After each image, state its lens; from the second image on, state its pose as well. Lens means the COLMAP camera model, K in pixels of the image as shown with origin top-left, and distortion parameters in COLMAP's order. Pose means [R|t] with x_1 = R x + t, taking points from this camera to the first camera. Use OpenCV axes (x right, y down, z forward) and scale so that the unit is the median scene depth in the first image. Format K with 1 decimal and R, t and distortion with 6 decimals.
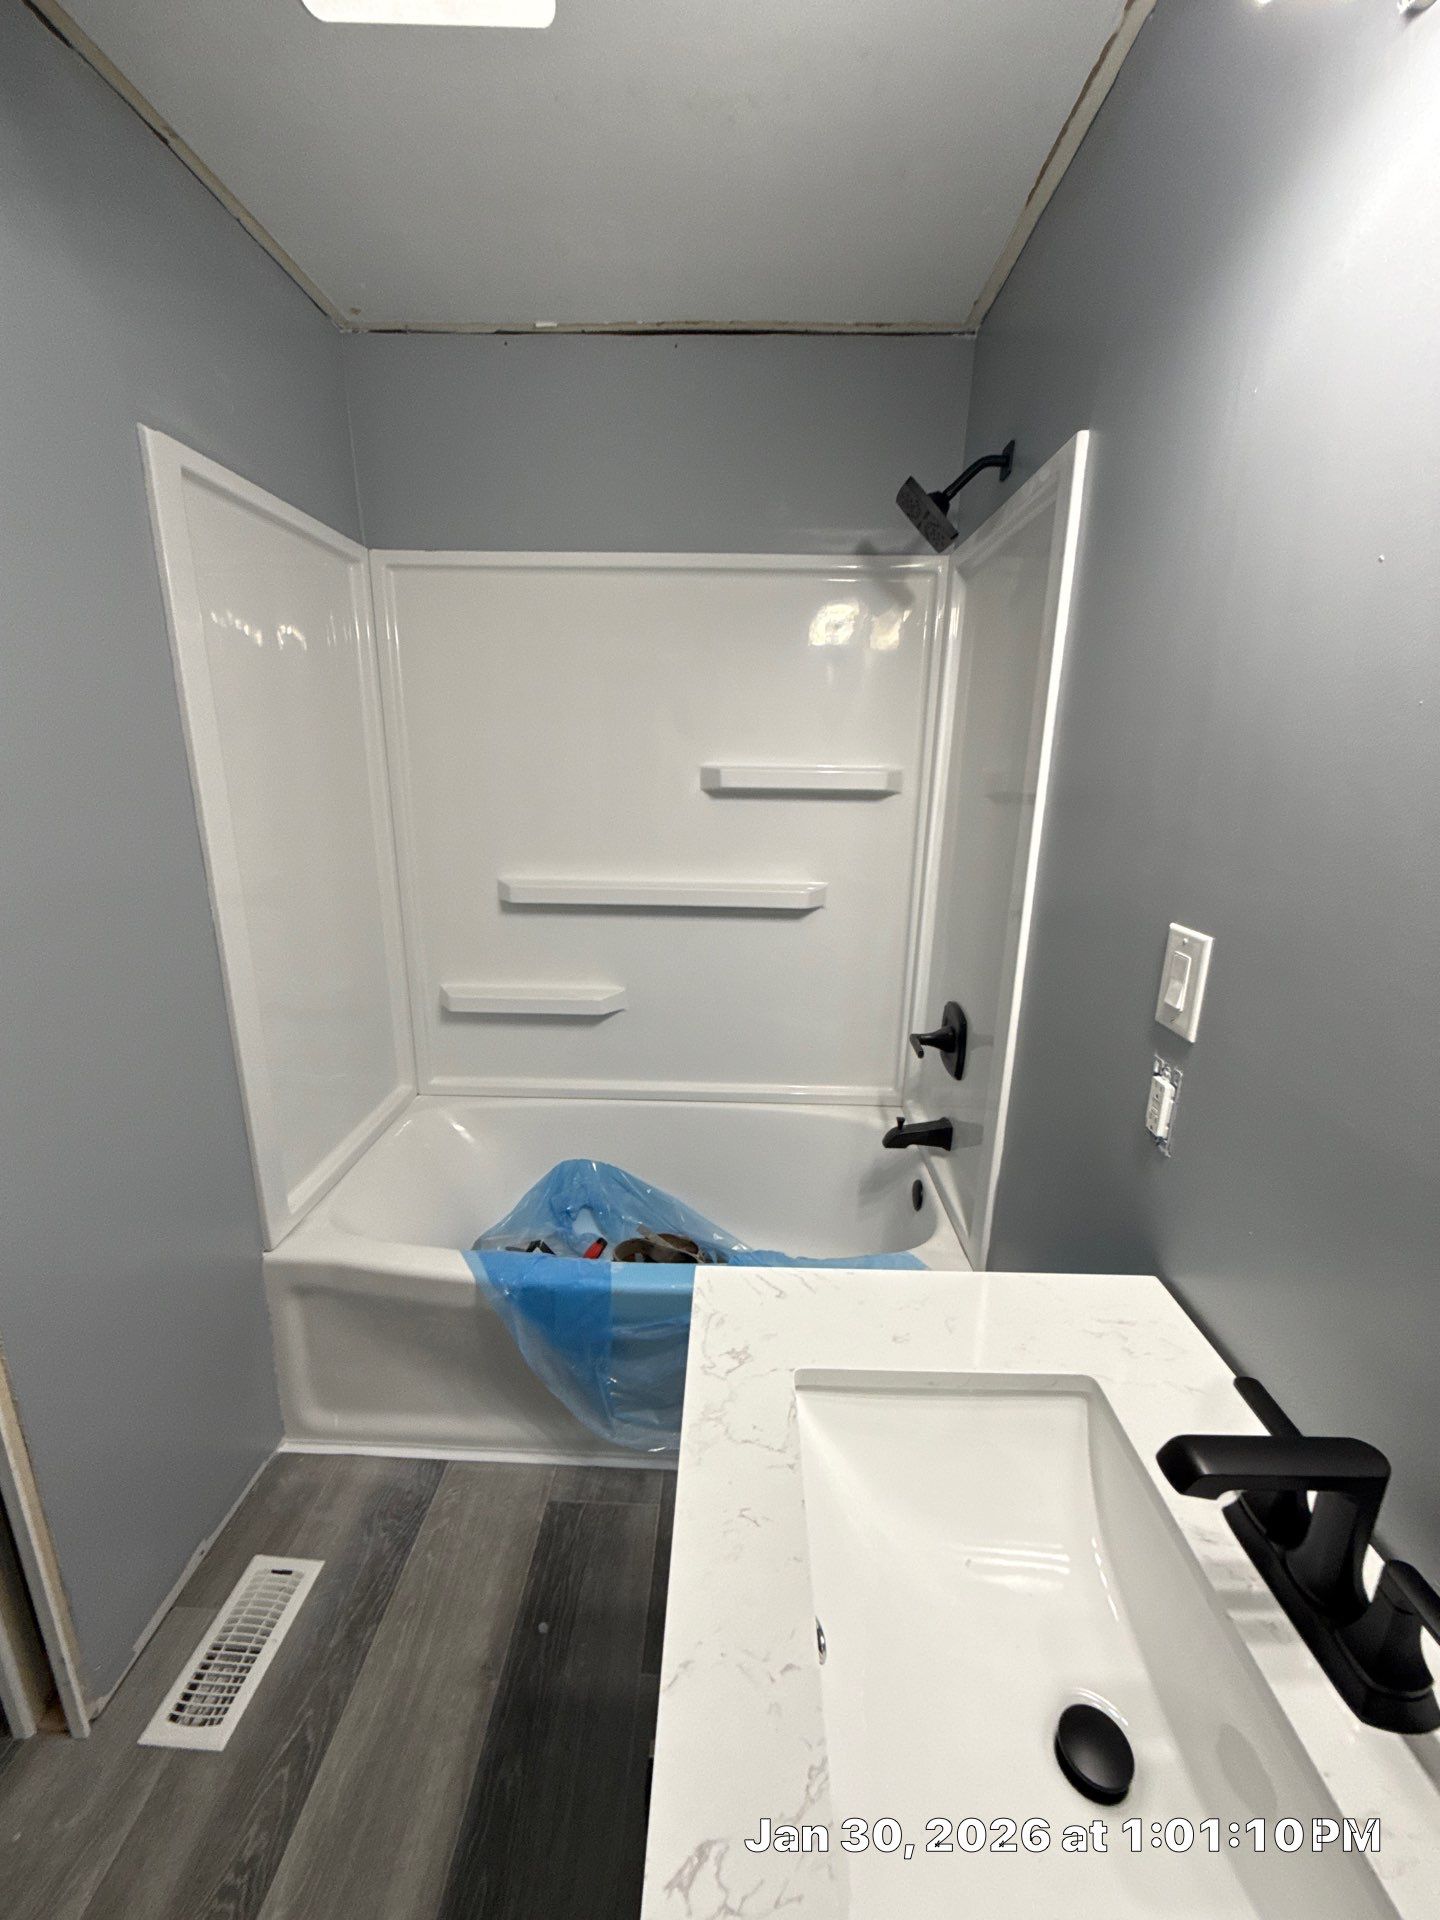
lens RADIAL K [[778.9, 0, 721.6], [0, 778.9, 954.2], [0, 0, 1]] dist [-0.002100, 0.000311]
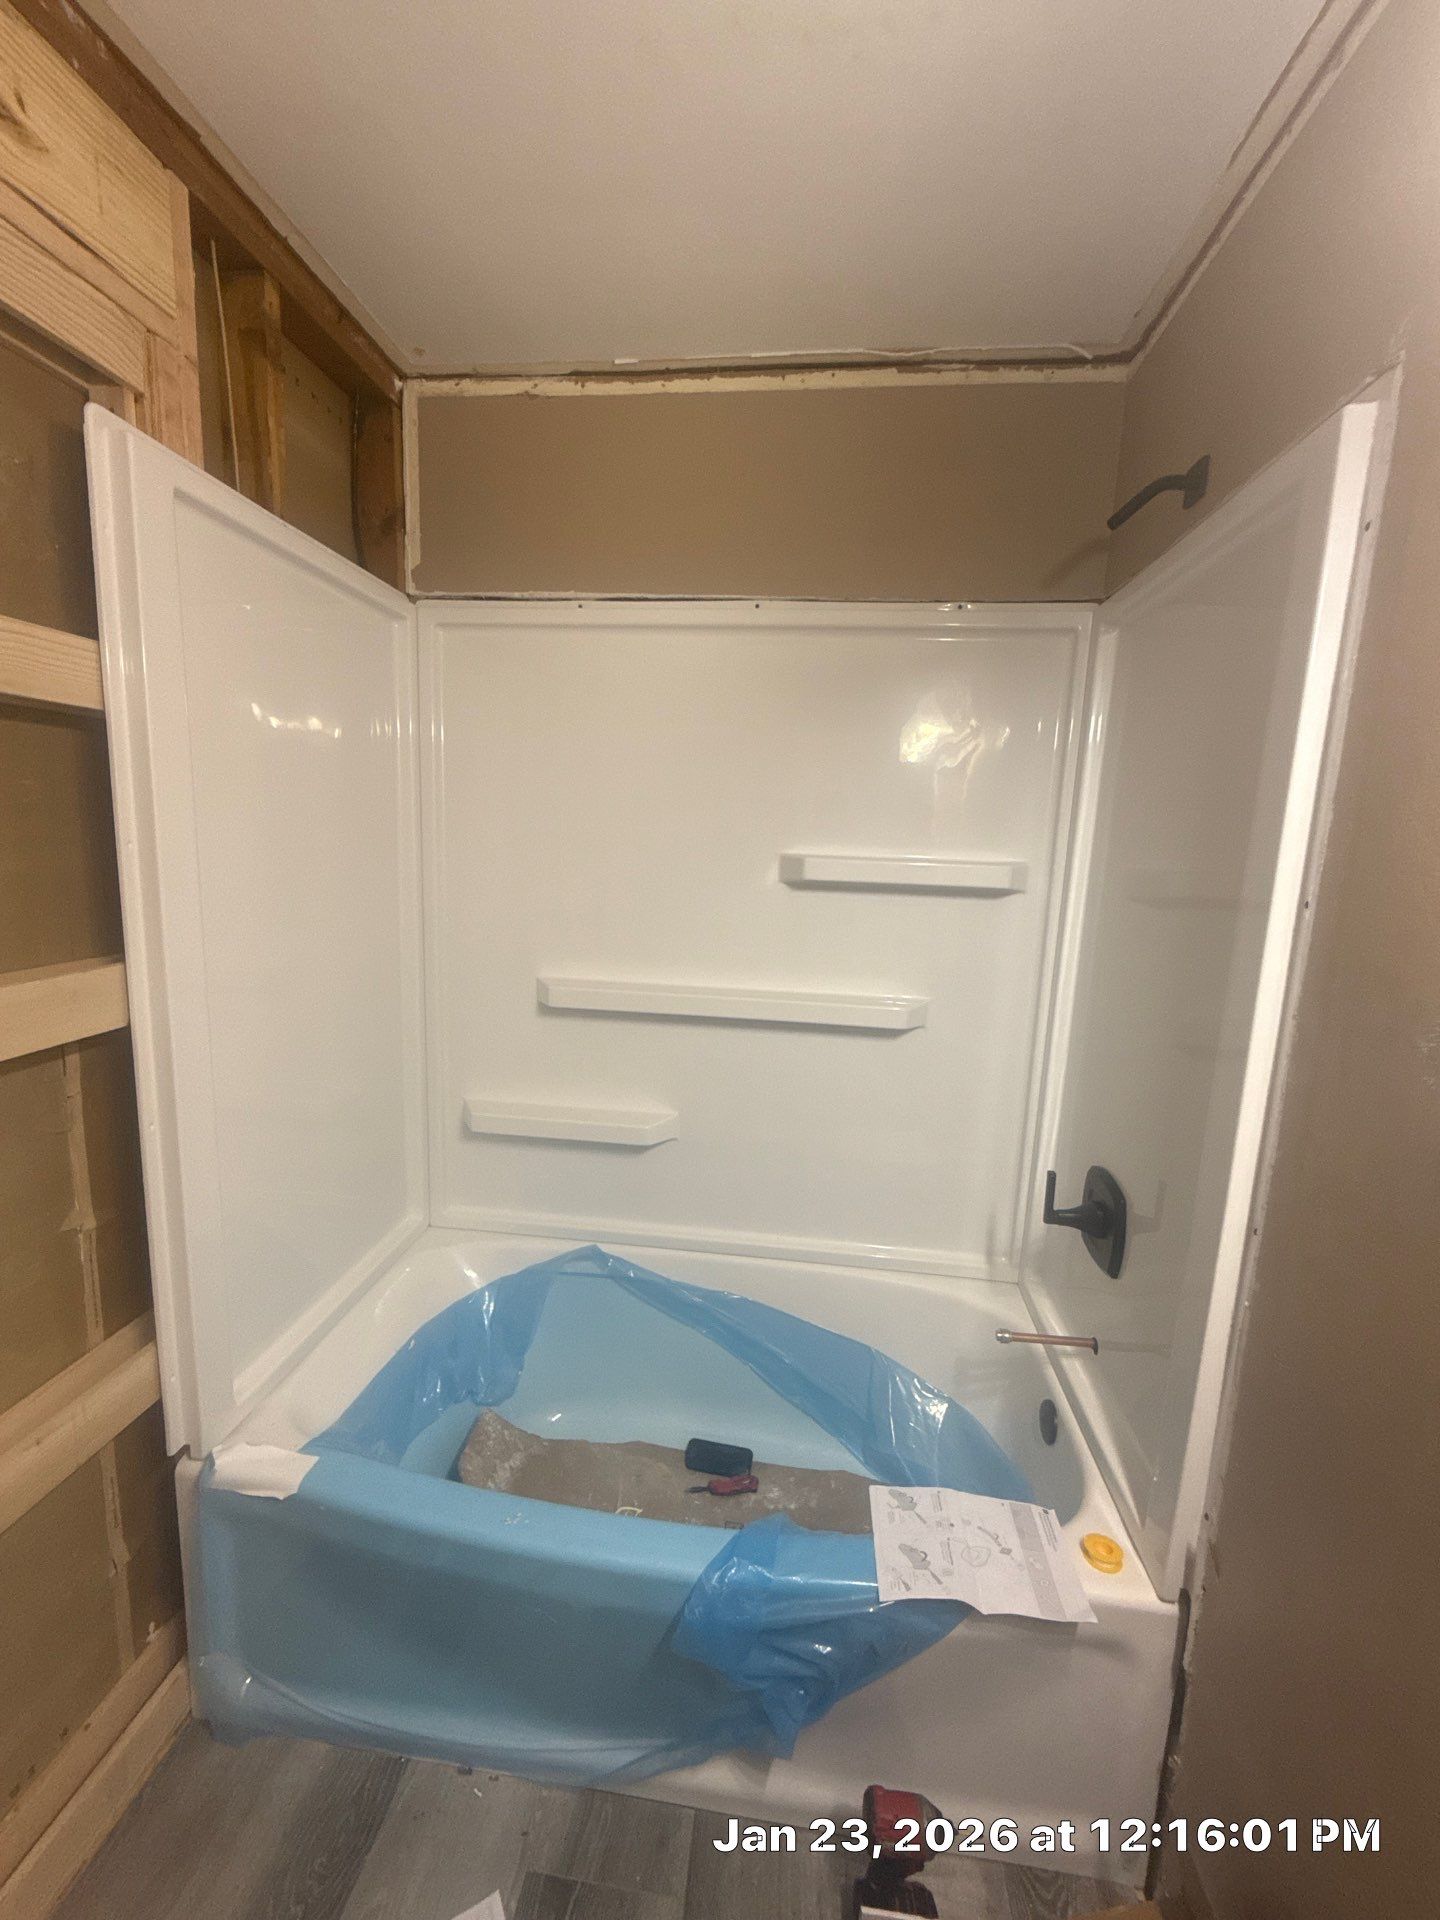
lens RADIAL K [[778.9, 0, 720.8], [0, 778.9, 952.8], [0, 0, 1]] dist [-0.002100, 0.000311]
pose [[0.995497, 0.038052, -0.086818, -0.014363], [-0.046865, 0.993697, -0.101836, -0.049078], [0.082396, 0.105446, 0.991006, 0.181648]]
